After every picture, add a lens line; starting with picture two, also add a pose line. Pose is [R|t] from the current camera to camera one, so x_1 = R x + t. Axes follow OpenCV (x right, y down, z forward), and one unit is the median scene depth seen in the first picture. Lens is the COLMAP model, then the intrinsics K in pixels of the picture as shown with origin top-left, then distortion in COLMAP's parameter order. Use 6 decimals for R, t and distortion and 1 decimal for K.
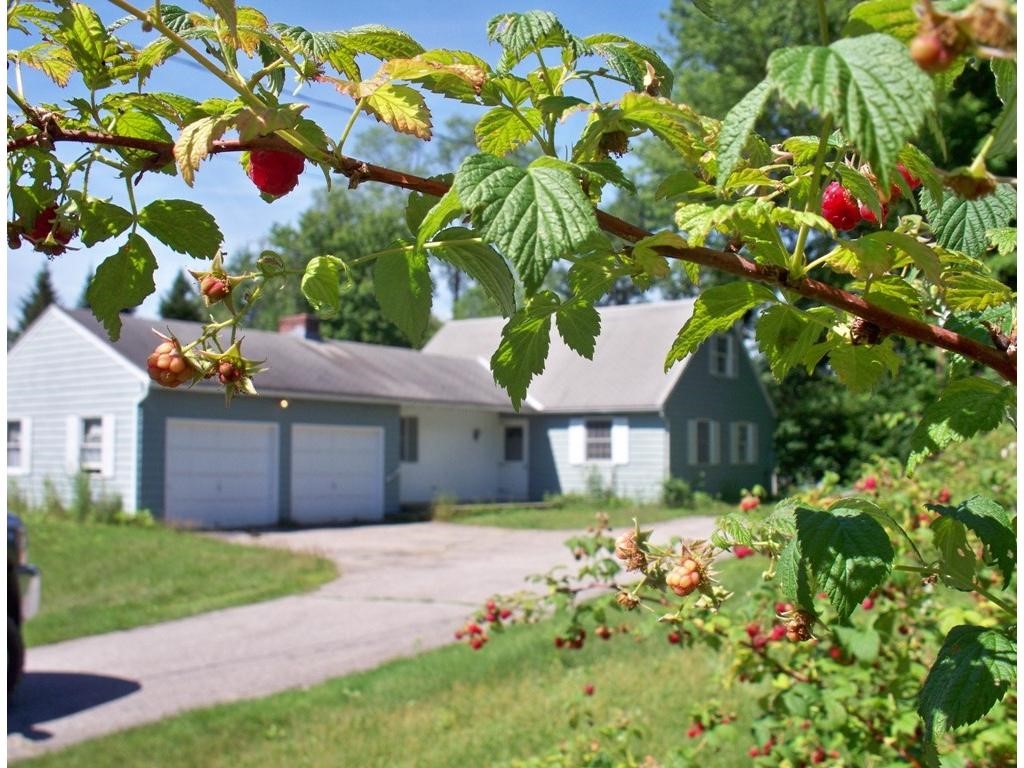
lens RADIAL K [[1116.0, 0, 510.2], [0, 1116.0, 425.7], [0, 0, 1]] dist [-0.199243, 0.220028]
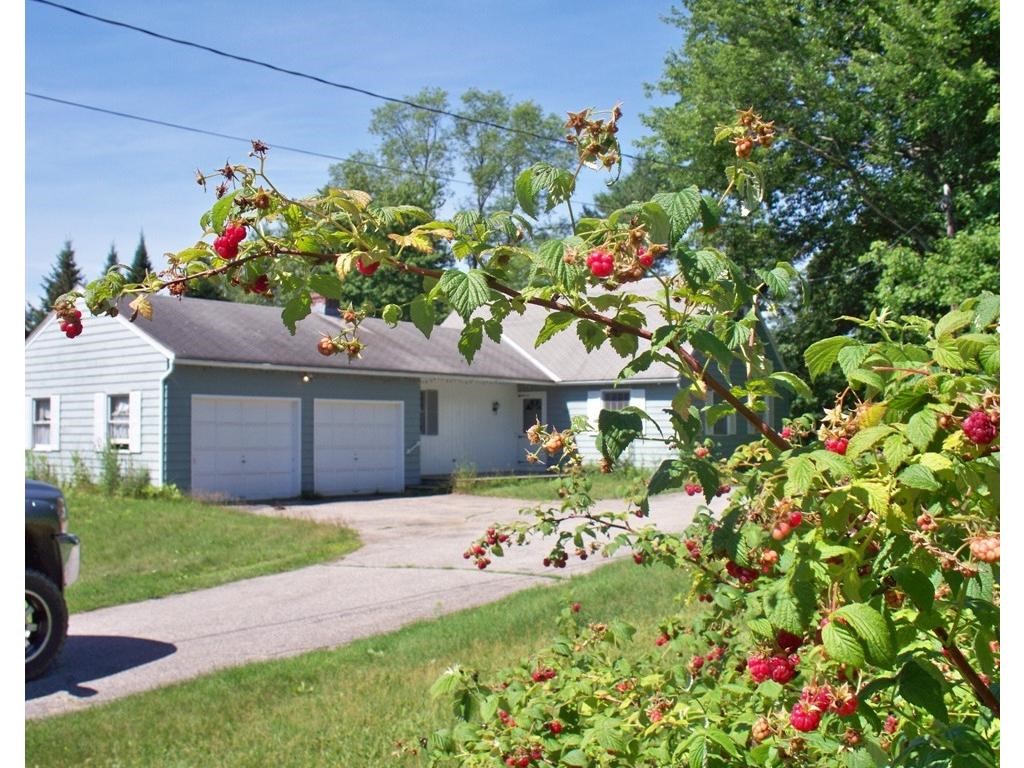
lens RADIAL K [[1116.0, 0, 510.2], [0, 1116.0, 425.7], [0, 0, 1]] dist [-0.199243, 0.220028]
pose [[0.999801, -0.008554, -0.018001, 0.002190], [0.008985, 0.999671, 0.024035, 0.000774], [0.017789, -0.024192, 0.999549, -0.021328]]
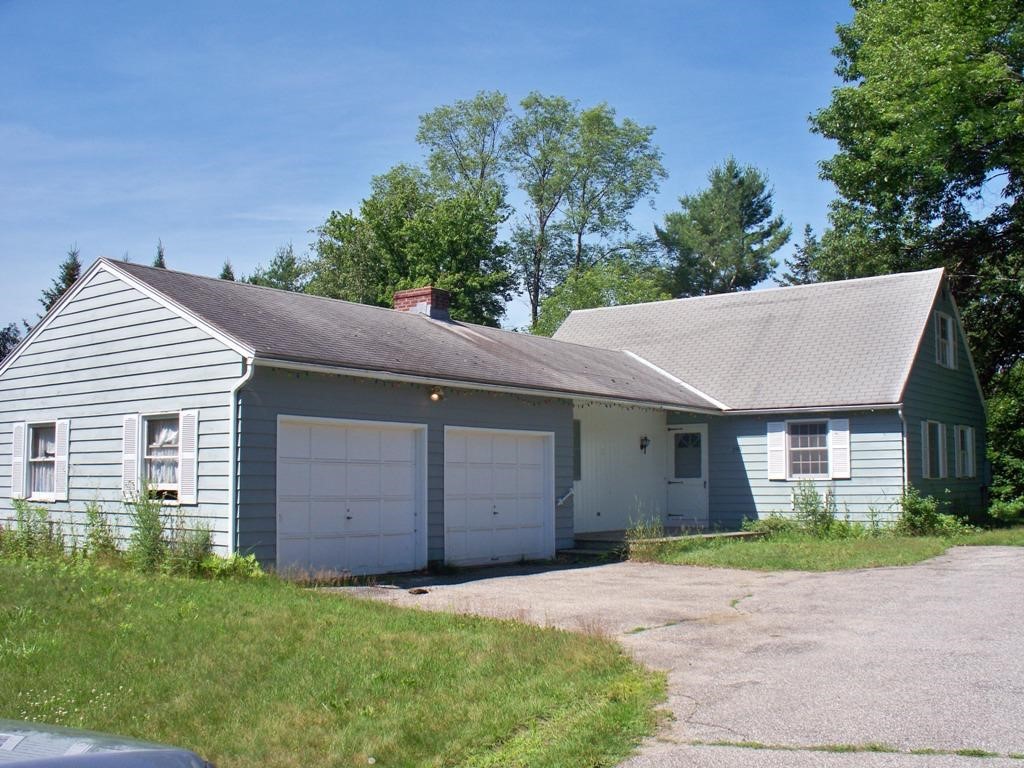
lens RADIAL K [[1073.9, 0, 510.4], [0, 1073.9, 404.3], [0, 0, 1]] dist [-0.189684, 0.196545]
pose [[0.999948, -0.009532, 0.003610, -0.182031], [0.009681, 0.998994, -0.043779, 0.017559], [-0.003189, 0.043812, 0.999035, 0.370151]]
